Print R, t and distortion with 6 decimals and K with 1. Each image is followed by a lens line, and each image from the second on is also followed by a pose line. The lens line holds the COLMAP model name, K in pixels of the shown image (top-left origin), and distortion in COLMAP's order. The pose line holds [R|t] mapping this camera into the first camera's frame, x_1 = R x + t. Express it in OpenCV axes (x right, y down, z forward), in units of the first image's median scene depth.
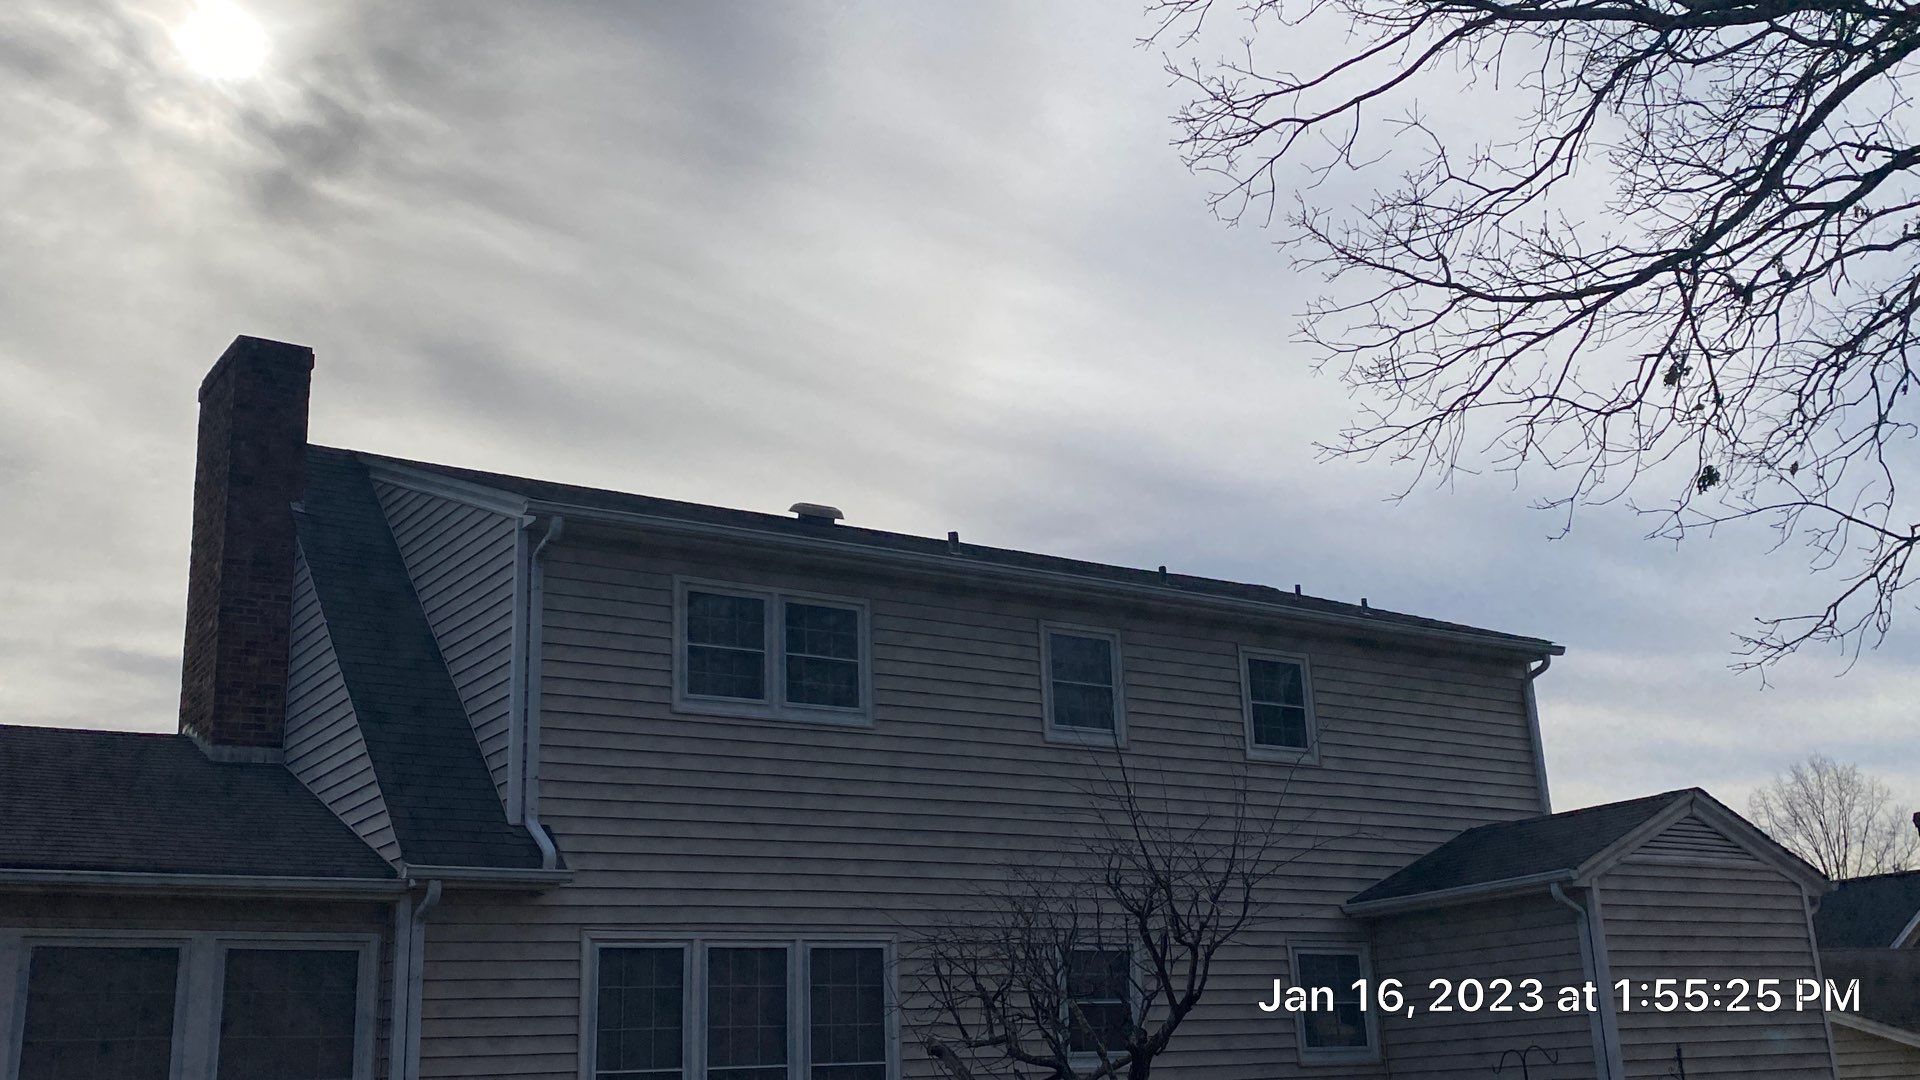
lens RADIAL K [[1966.3, 0, 956.1], [0, 1966.3, 531.8], [0, 0, 1]] dist [0.027211, 0.000000]
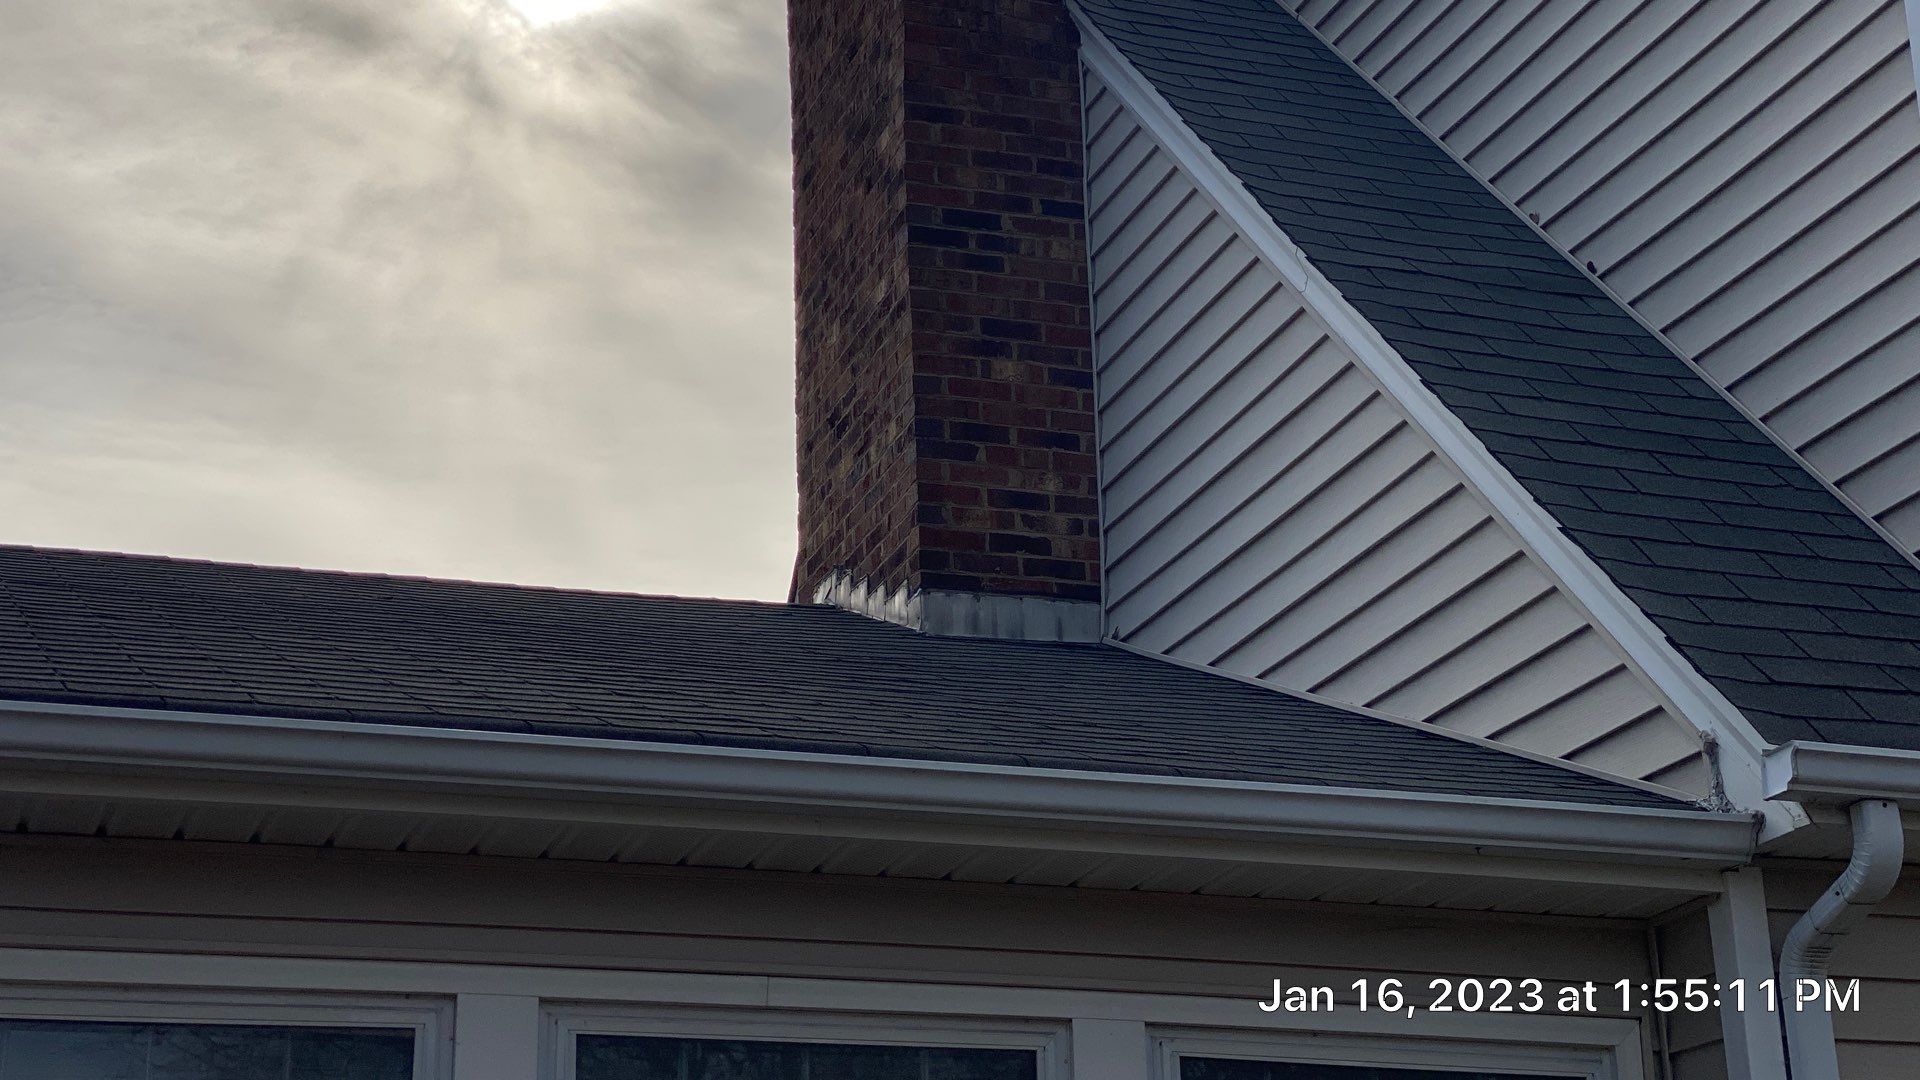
lens RADIAL K [[3130.2, 0, 977.8], [0, 3130.2, 524.2], [0, 0, 1]] dist [0.098131, 0.000000]
pose [[0.966327, -0.076004, -0.245838, -0.221225], [0.064331, 0.996402, -0.055185, 0.124885], [0.249147, 0.037511, 0.967739, 0.442229]]
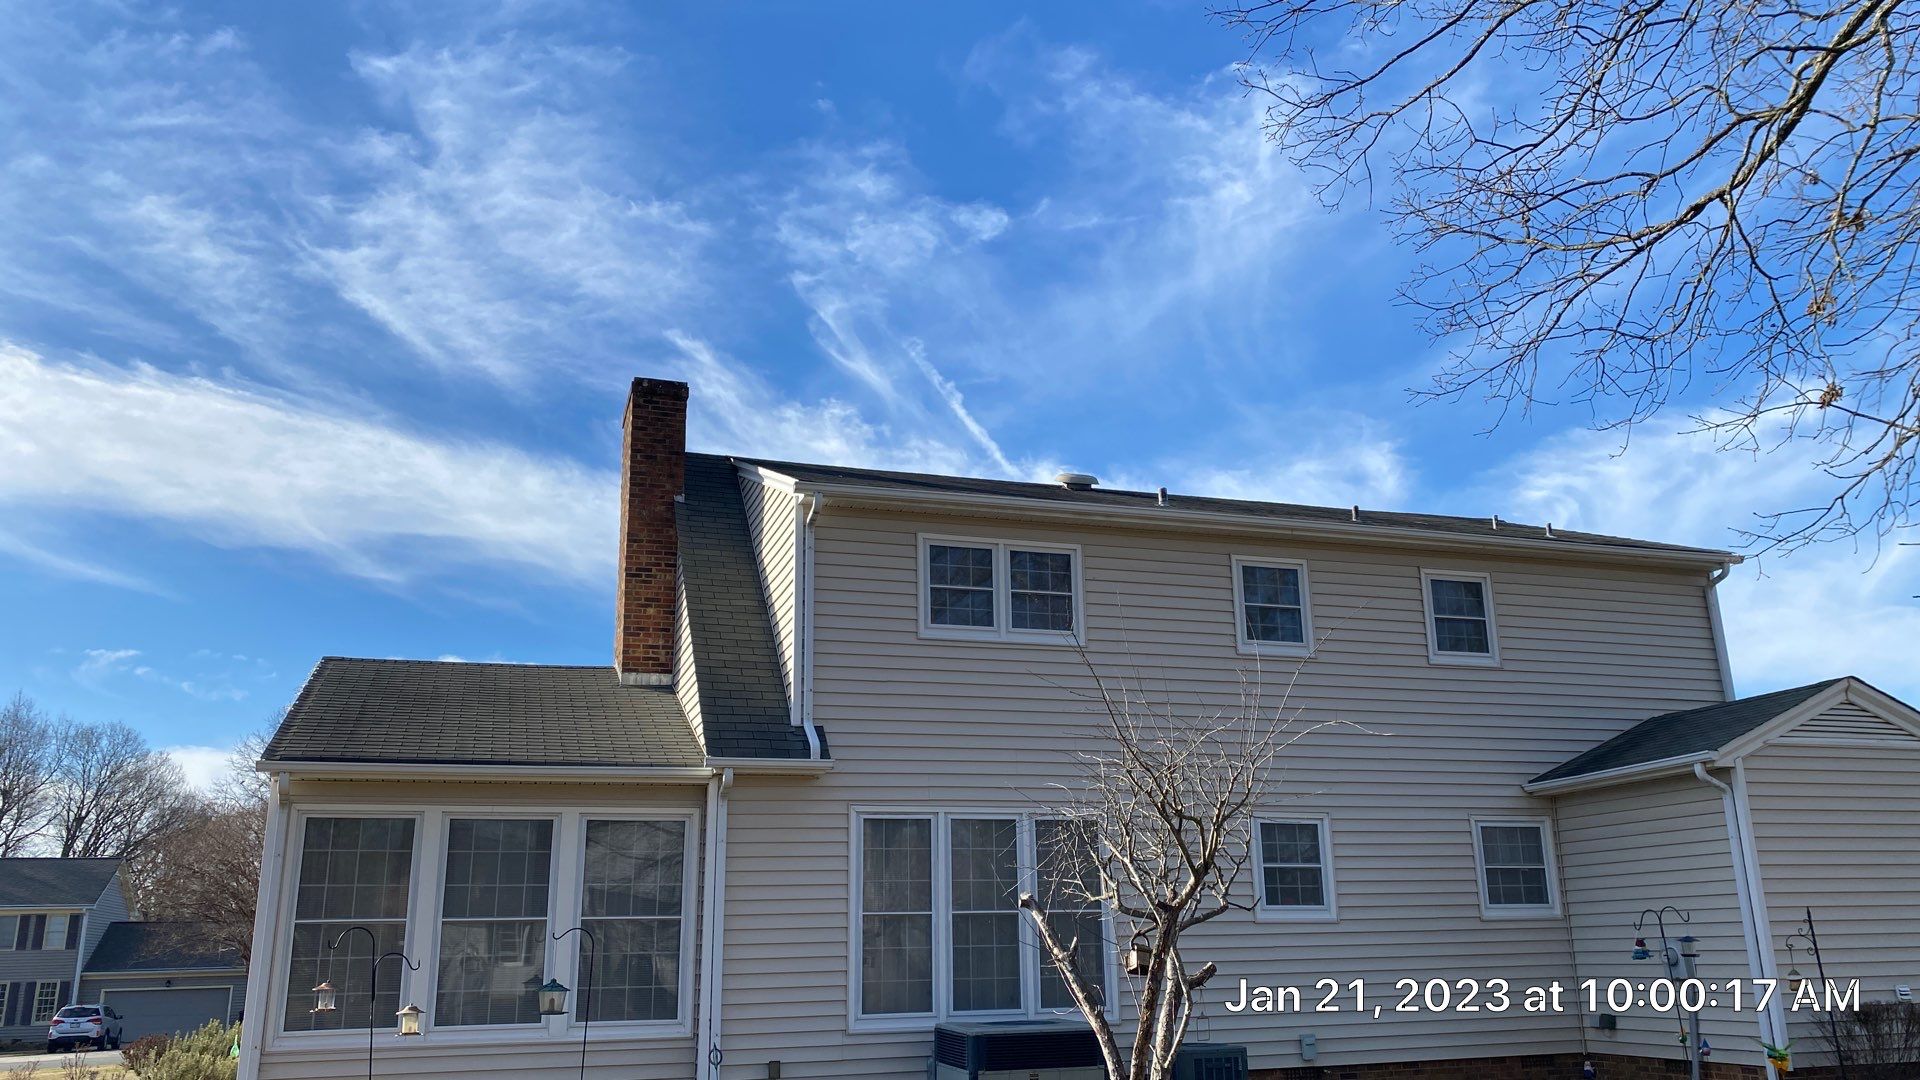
lens RADIAL K [[1465.7, 0, 961.2], [0, 1465.7, 541.8], [0, 0, 1]] dist [0.038806, -0.022490]
pose [[0.959491, -0.052151, -0.276871, 0.140352], [0.058095, 0.998222, 0.013307, 0.015497], [0.275685, -0.028853, 0.960815, 0.073800]]
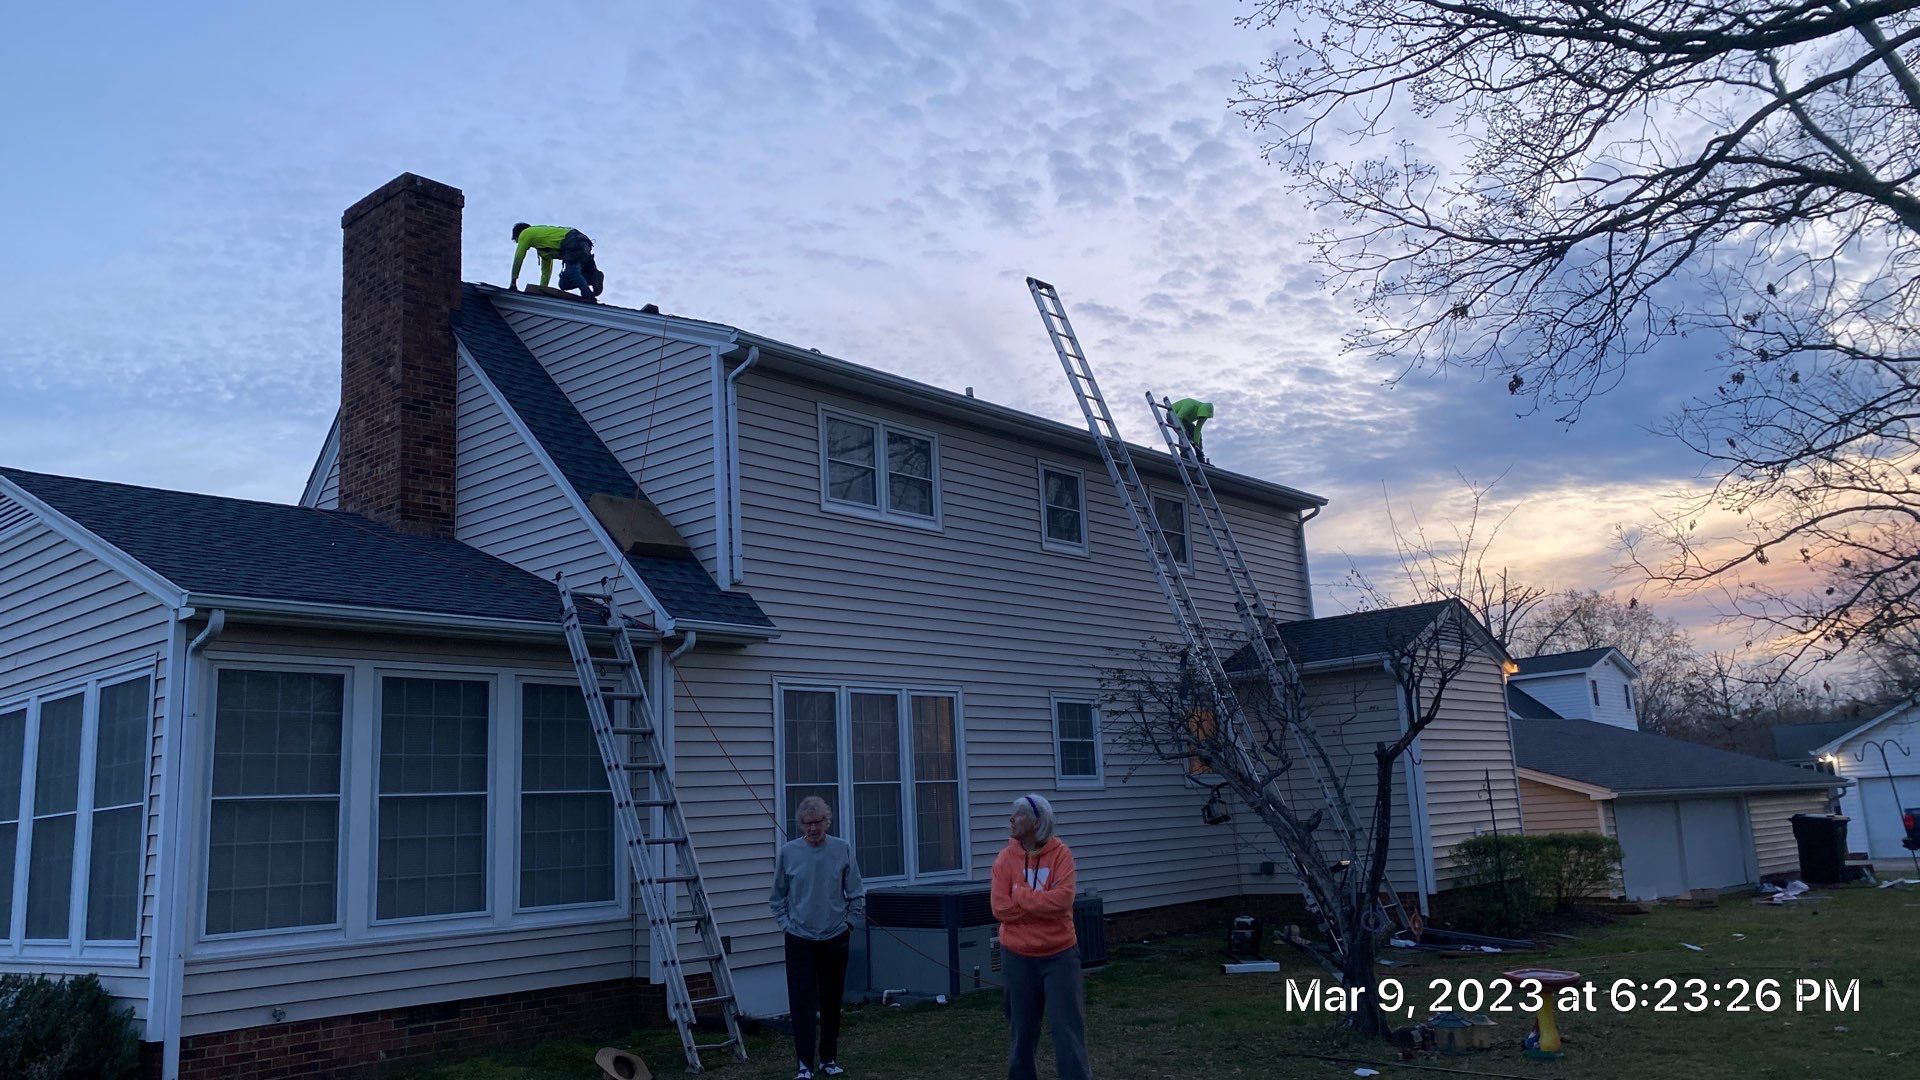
lens RADIAL K [[1465.7, 0, 971.6], [0, 1465.7, 556.4], [0, 0, 1]] dist [0.038806, -0.022490]
pose [[0.961845, 0.038945, 0.270808, -0.279789], [-0.063661, 0.994507, 0.083090, 0.033342], [-0.266085, -0.097159, 0.959041, 0.057783]]
